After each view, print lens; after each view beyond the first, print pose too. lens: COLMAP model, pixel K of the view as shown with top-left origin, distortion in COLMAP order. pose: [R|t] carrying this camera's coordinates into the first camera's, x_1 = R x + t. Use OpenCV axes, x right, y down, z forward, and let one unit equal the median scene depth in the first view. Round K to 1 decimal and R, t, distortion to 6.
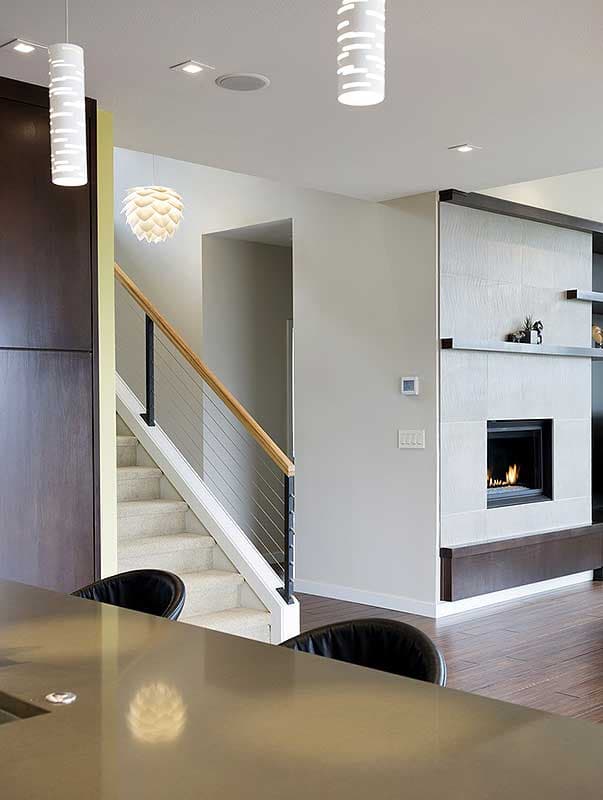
lens RADIAL K [[1009.4, 0, 309.4], [0, 1009.4, 428.1], [0, 0, 1]] dist [0.012487, 0.000000]
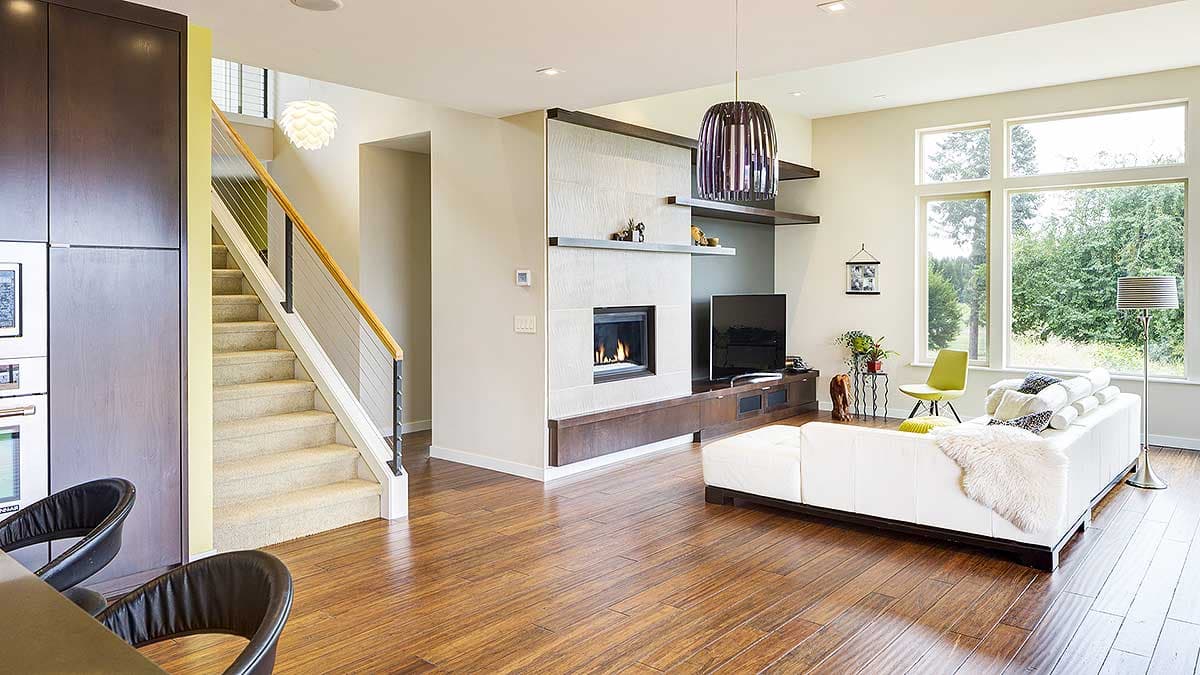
lens RADIAL K [[812.5, 0, 600.9], [0, 812.5, 283.5], [0, 0, 1]] dist [-0.012646, 0.002456]
pose [[0.995665, 0.003417, 0.092944, 0.095636], [-0.001078, 0.999682, -0.025196, -0.011602], [-0.093001, 0.024986, 0.995352, 0.069898]]
